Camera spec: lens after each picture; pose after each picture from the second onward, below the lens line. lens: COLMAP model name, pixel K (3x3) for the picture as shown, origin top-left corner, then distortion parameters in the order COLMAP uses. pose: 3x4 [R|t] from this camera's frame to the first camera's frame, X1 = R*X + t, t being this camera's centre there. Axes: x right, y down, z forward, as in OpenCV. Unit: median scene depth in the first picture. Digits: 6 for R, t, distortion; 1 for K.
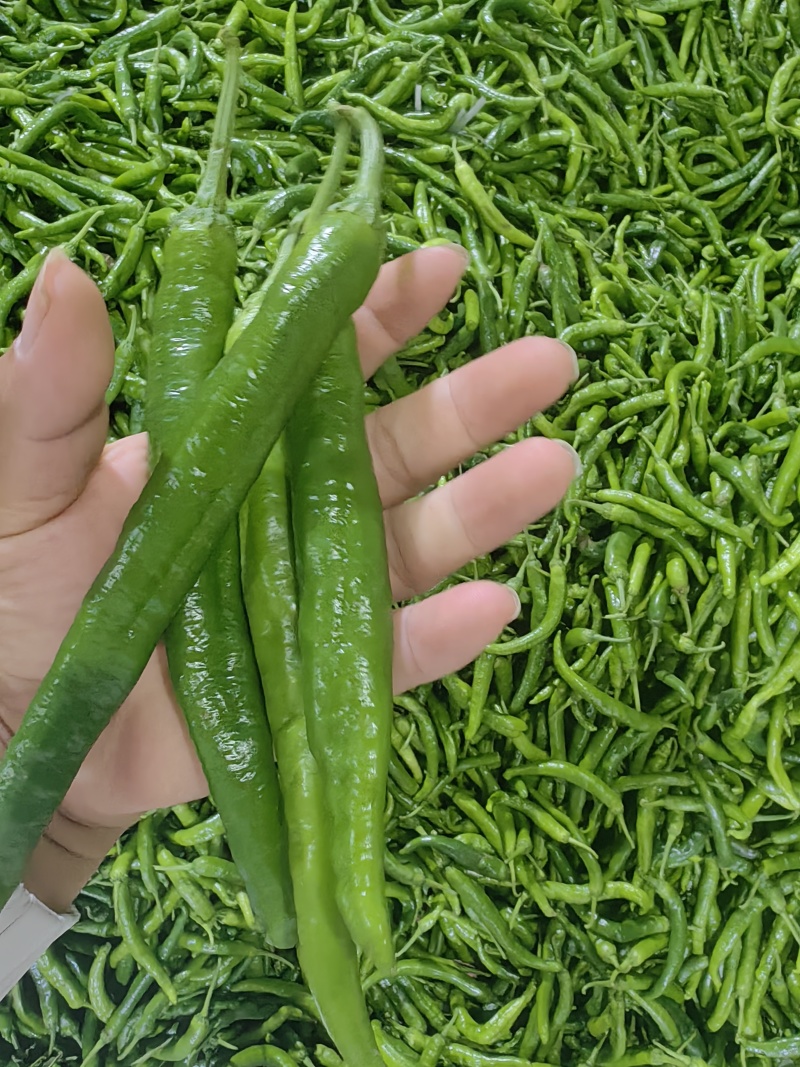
lens RADIAL K [[830.7, 0, 453.2], [0, 830.7, 503.6], [0, 0, 1]] dist [0.002900, 0.003356]
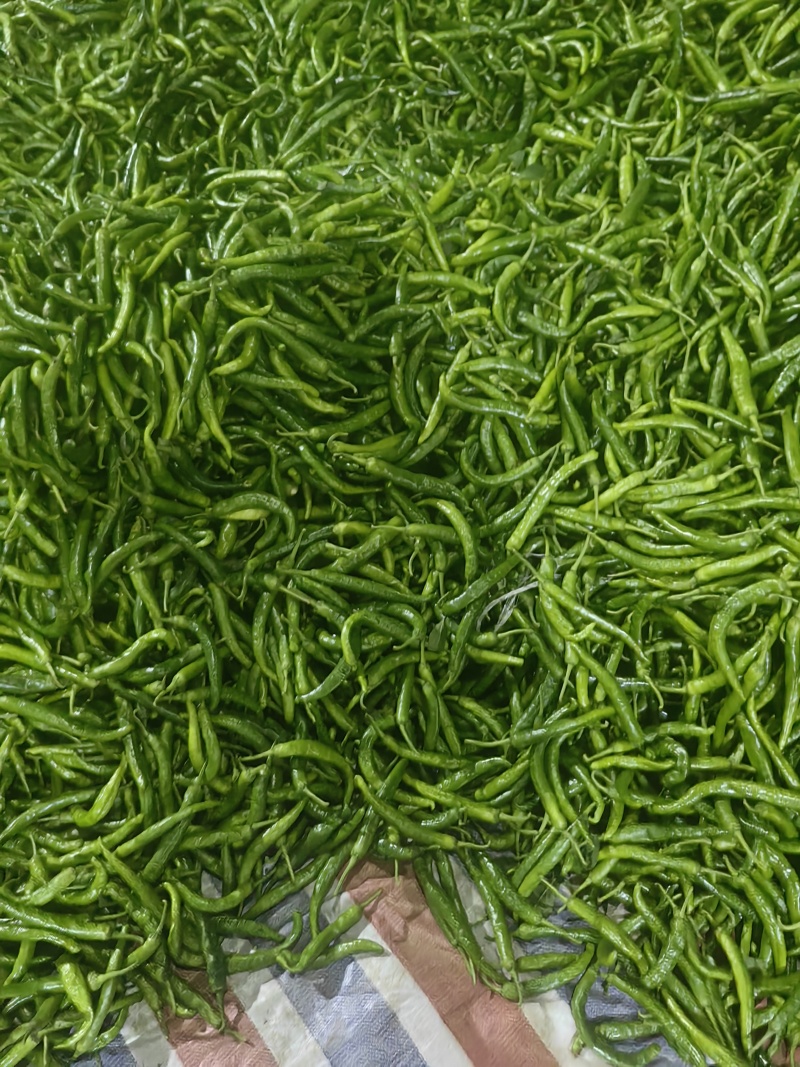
lens RADIAL K [[830.7, 0, 396.3], [0, 830.7, 526.2], [0, 0, 1]] dist [0.002900, 0.003356]
pose [[0.859361, -0.475858, 0.187237, 0.364379], [0.498447, 0.861268, -0.098829, 0.622650], [-0.114233, 0.178257, 0.977331, -0.226278]]
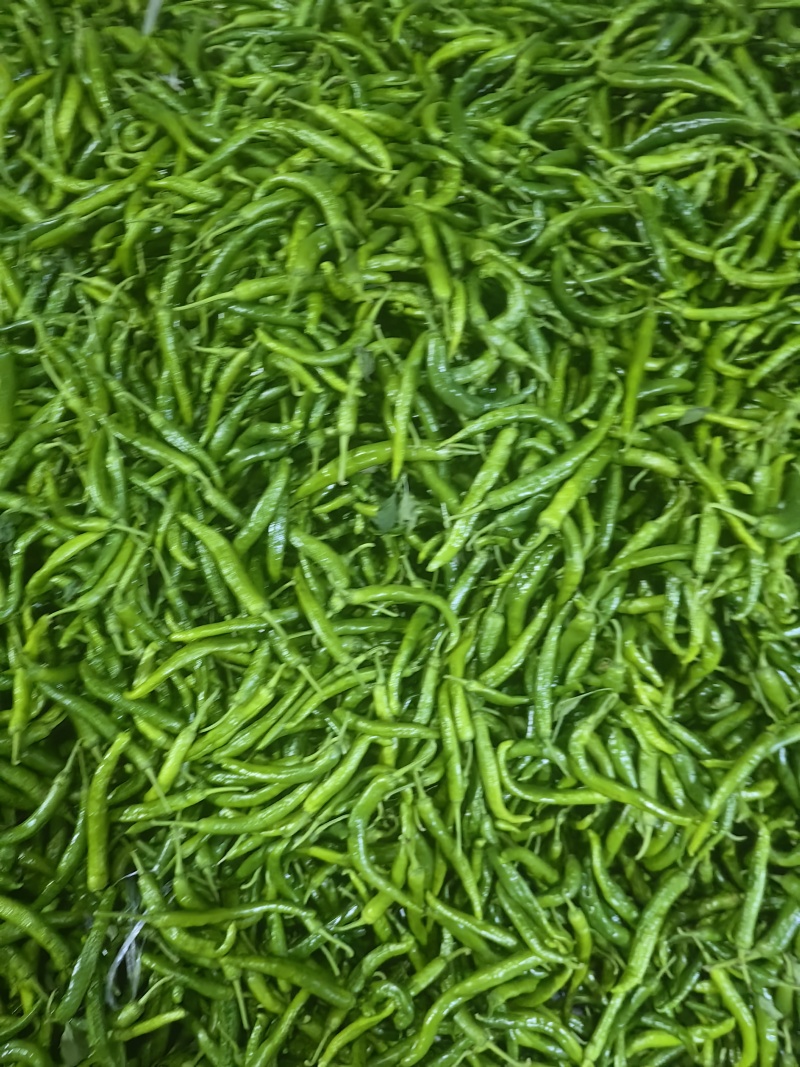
lens RADIAL K [[830.7, 0, 401.4], [0, 830.7, 535.6], [0, 0, 1]] dist [0.002900, 0.003356]
pose [[0.371680, -0.839713, 0.395899, 0.823249], [0.850439, 0.478990, 0.217536, 0.508862], [-0.372300, 0.255834, 0.892156, -0.121094]]
